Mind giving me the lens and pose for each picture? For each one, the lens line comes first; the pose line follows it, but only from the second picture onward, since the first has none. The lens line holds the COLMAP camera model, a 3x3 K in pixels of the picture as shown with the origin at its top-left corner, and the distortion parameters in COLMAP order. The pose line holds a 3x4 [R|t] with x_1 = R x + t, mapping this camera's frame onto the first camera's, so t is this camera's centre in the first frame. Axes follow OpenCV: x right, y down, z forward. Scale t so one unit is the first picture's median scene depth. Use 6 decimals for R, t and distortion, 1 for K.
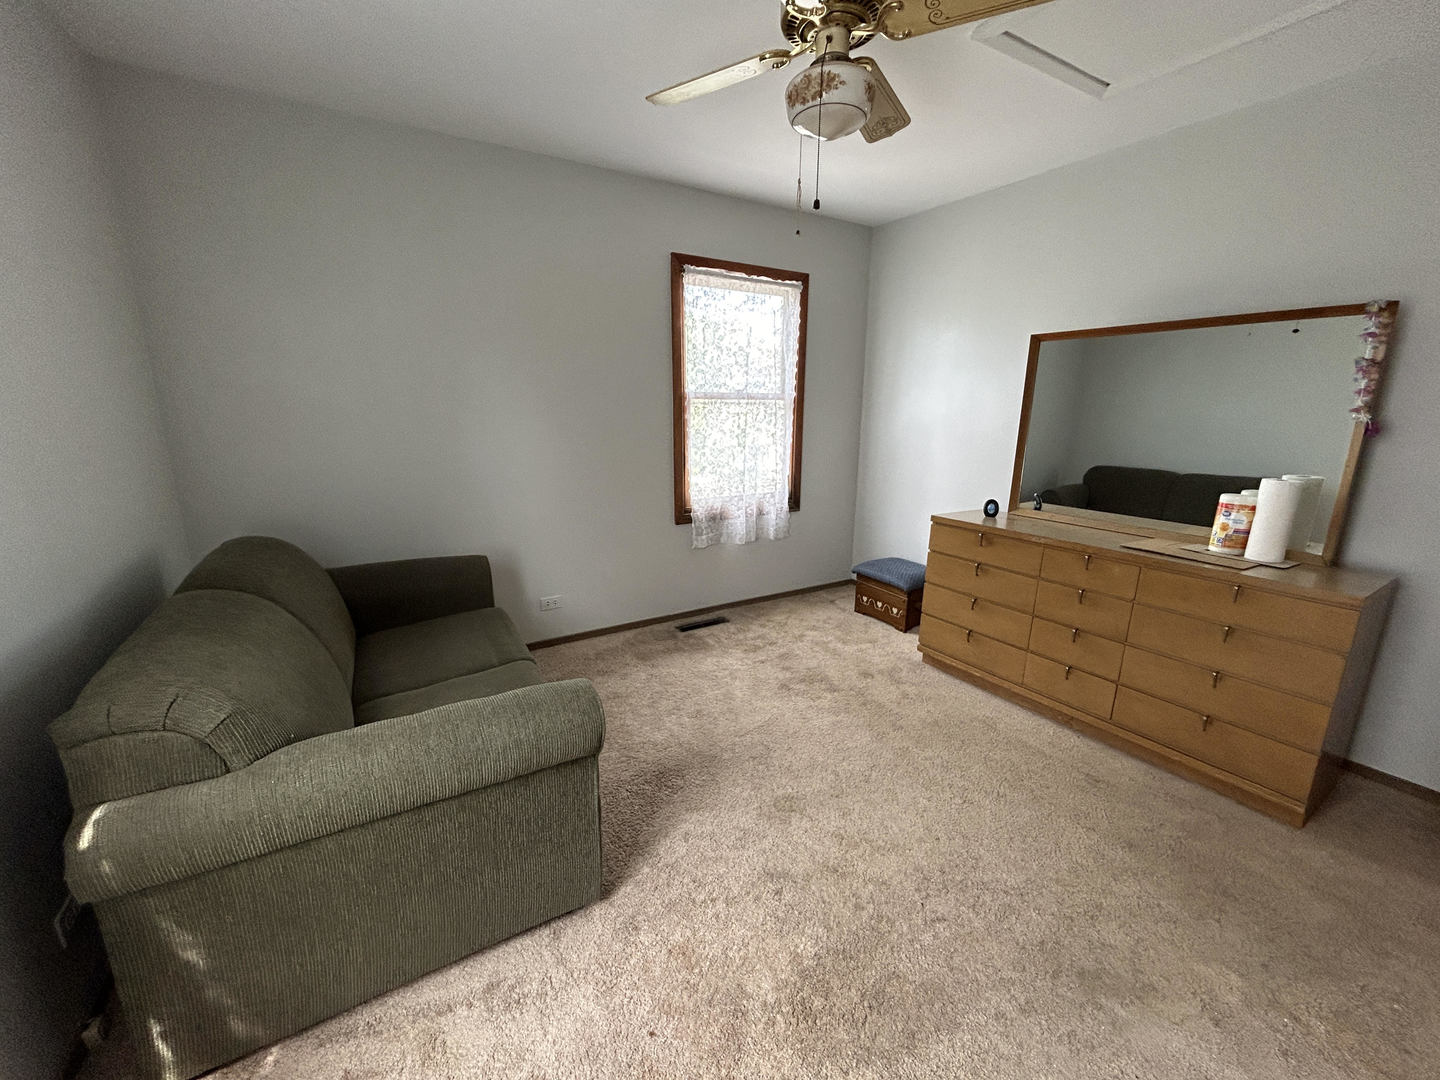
lens RADIAL K [[582.0, 0, 720.0], [0, 582.0, 540.0], [0, 0, 1]] dist [0.002772, -0.000181]
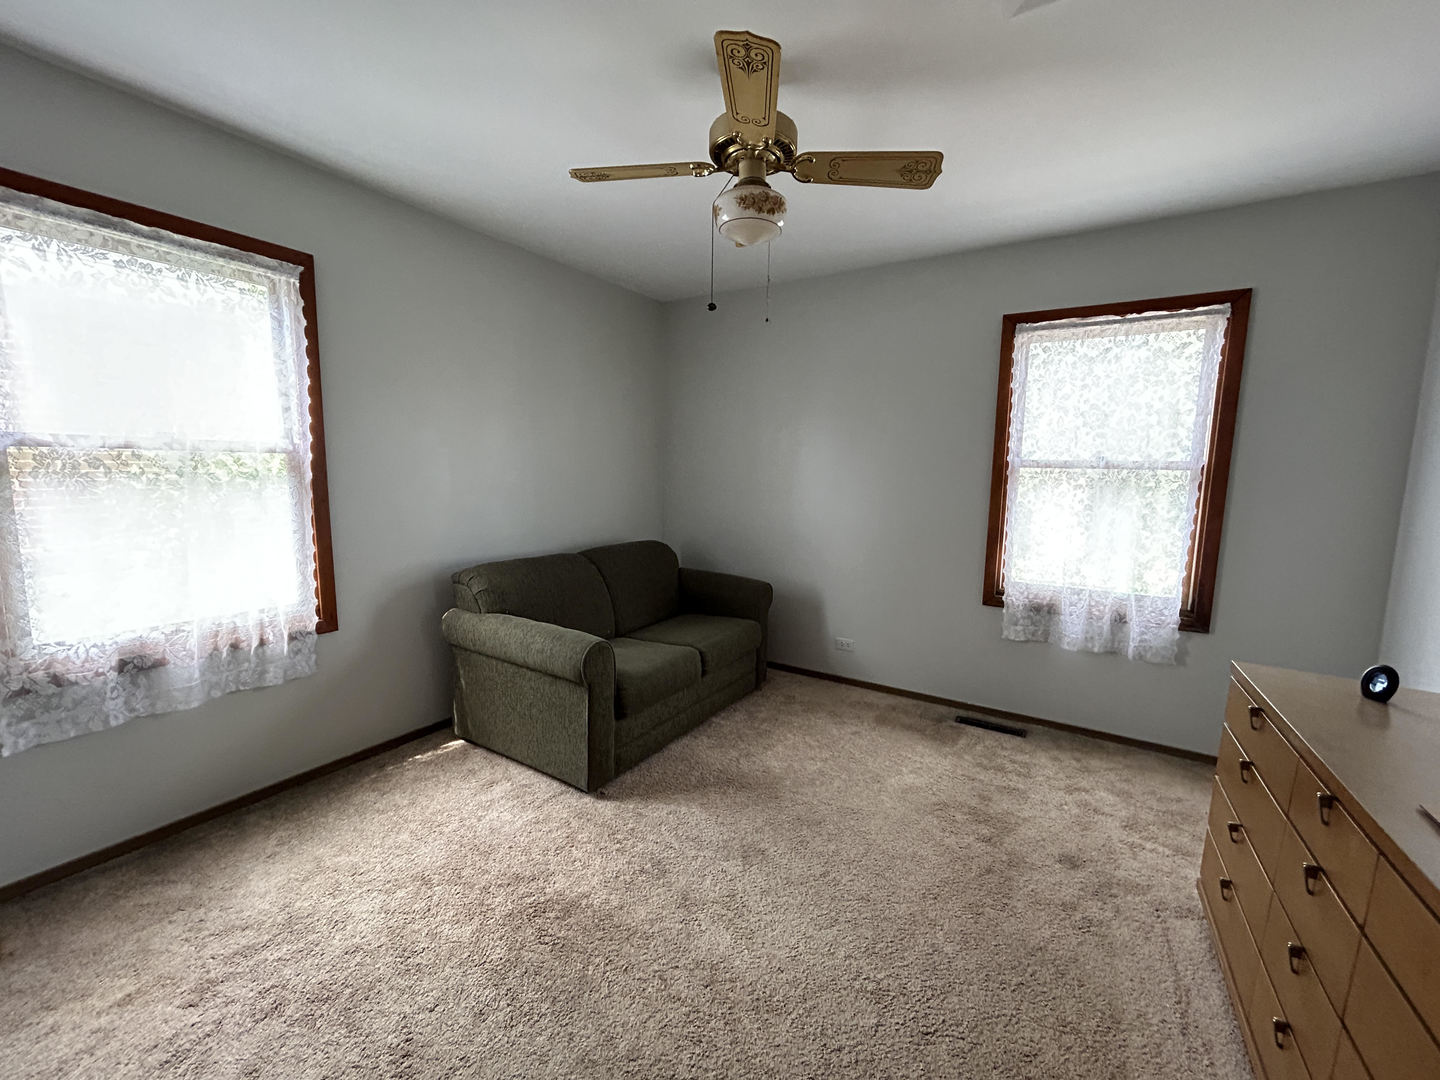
lens RADIAL K [[582.0, 0, 720.0], [0, 582.0, 540.0], [0, 0, 1]] dist [0.002772, -0.000181]
pose [[0.448216, 0.112187, -0.886857, 0.554256], [-0.221387, 0.975119, 0.011463, -0.046618], [0.866077, 0.191201, 0.461901, 0.225312]]
